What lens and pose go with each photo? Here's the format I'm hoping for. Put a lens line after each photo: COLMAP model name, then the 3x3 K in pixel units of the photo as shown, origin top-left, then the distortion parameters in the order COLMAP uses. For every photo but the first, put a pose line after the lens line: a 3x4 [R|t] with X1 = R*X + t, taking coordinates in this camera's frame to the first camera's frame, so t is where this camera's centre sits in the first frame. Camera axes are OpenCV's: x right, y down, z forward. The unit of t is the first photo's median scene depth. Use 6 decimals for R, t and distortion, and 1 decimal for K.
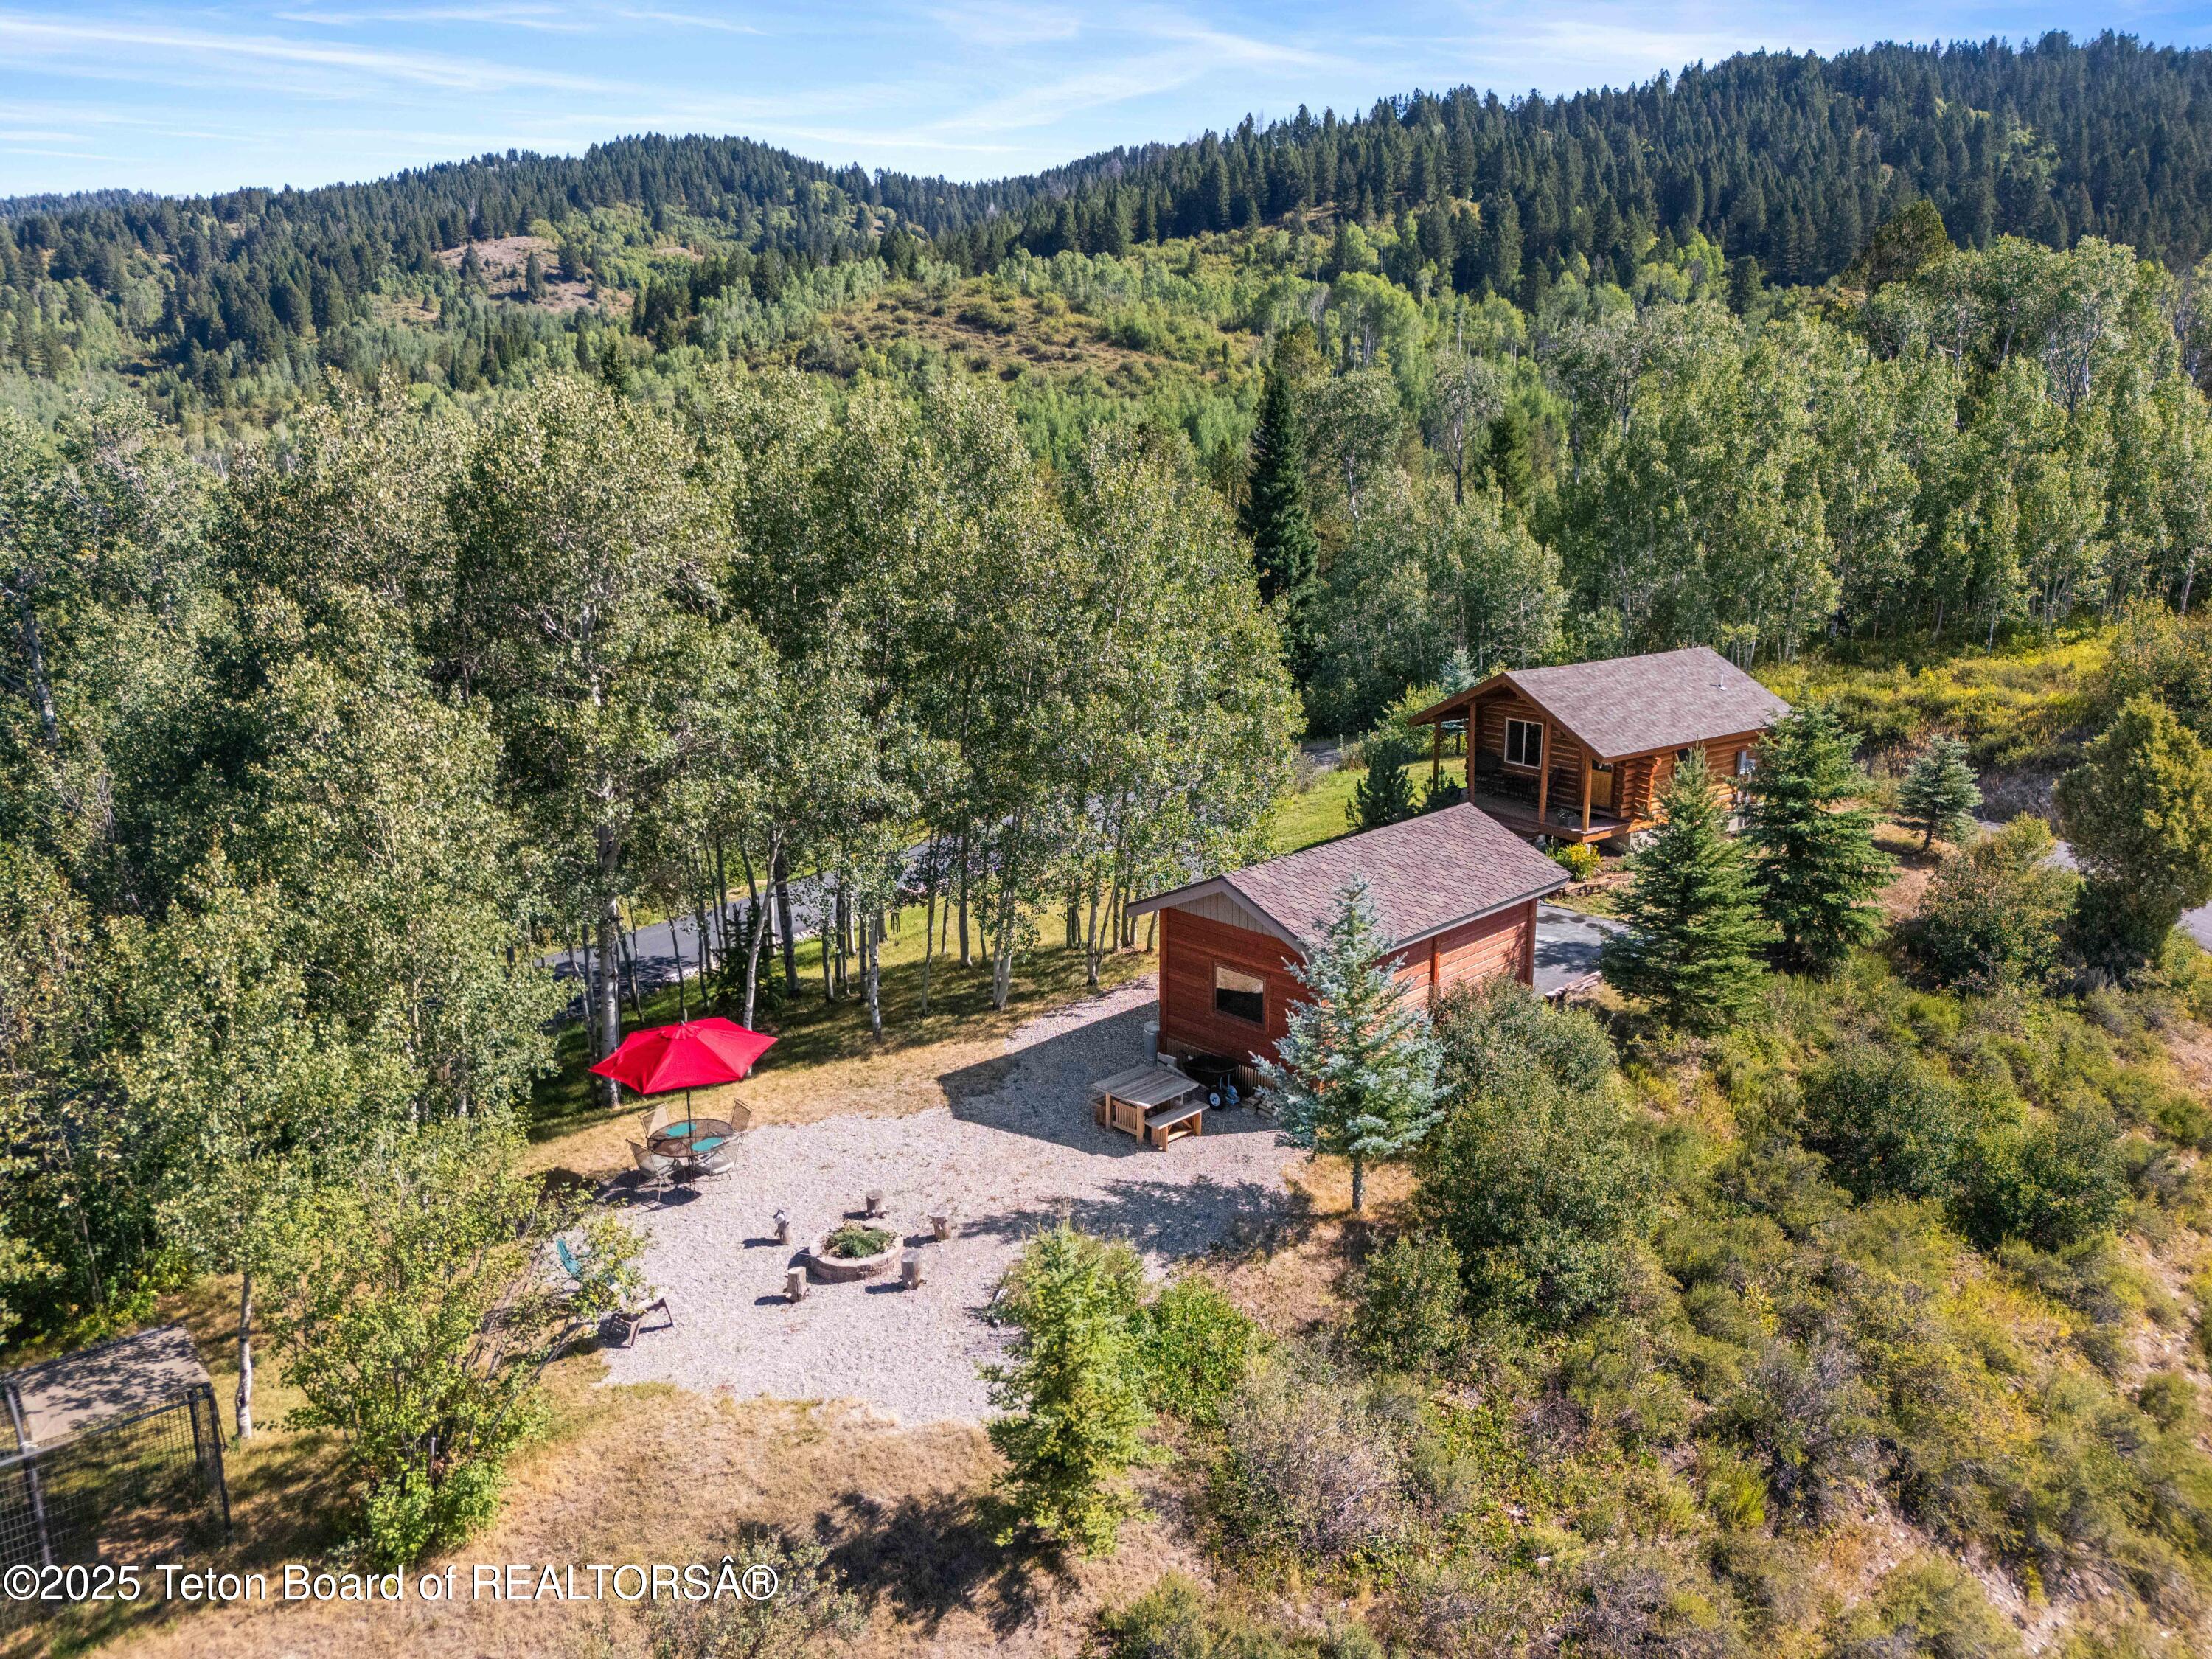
lens RADIAL K [[1583.2, 0, 1125.7], [0, 1583.2, 819.9], [0, 0, 1]] dist [0.039382, -0.015982]
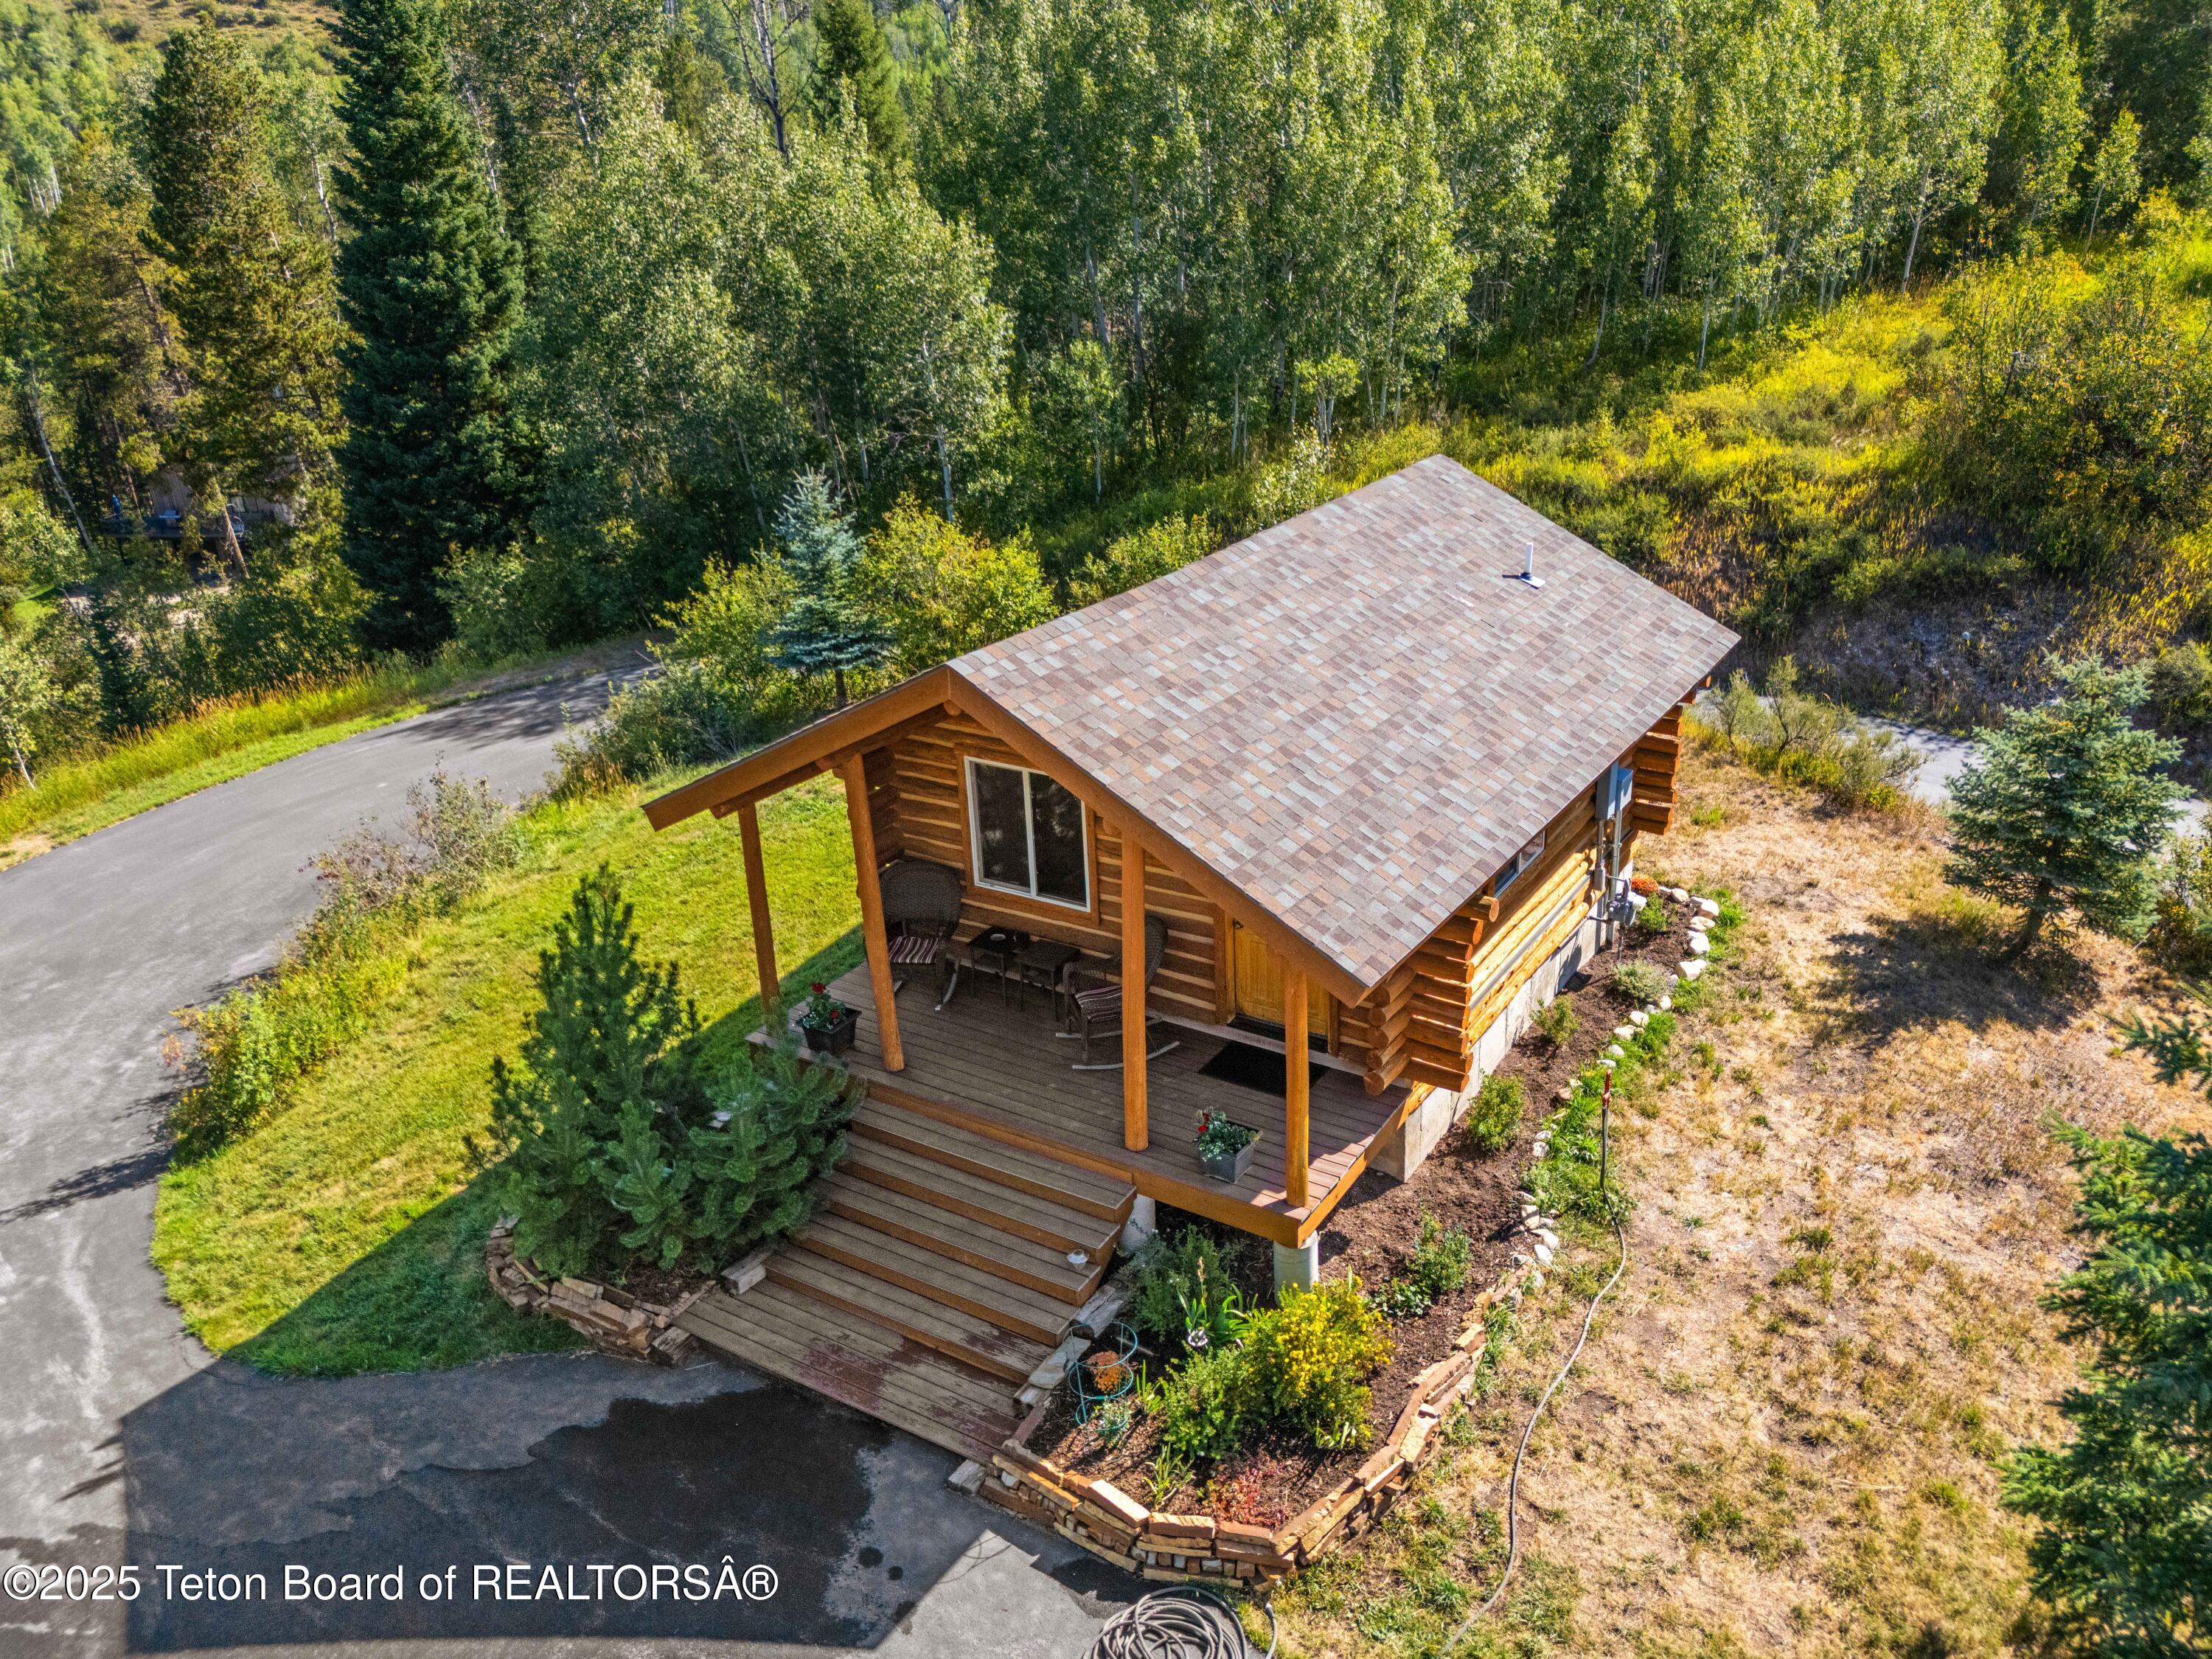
lens RADIAL K [[1583.2, 0, 1104.4], [0, 1583.2, 813.4], [0, 0, 1]] dist [0.039382, -0.015982]
pose [[0.932002, -0.167757, 0.321295, 0.113782], [0.114841, 0.977447, 0.177224, -0.072836], [-0.343779, -0.128276, 0.930248, 0.486696]]
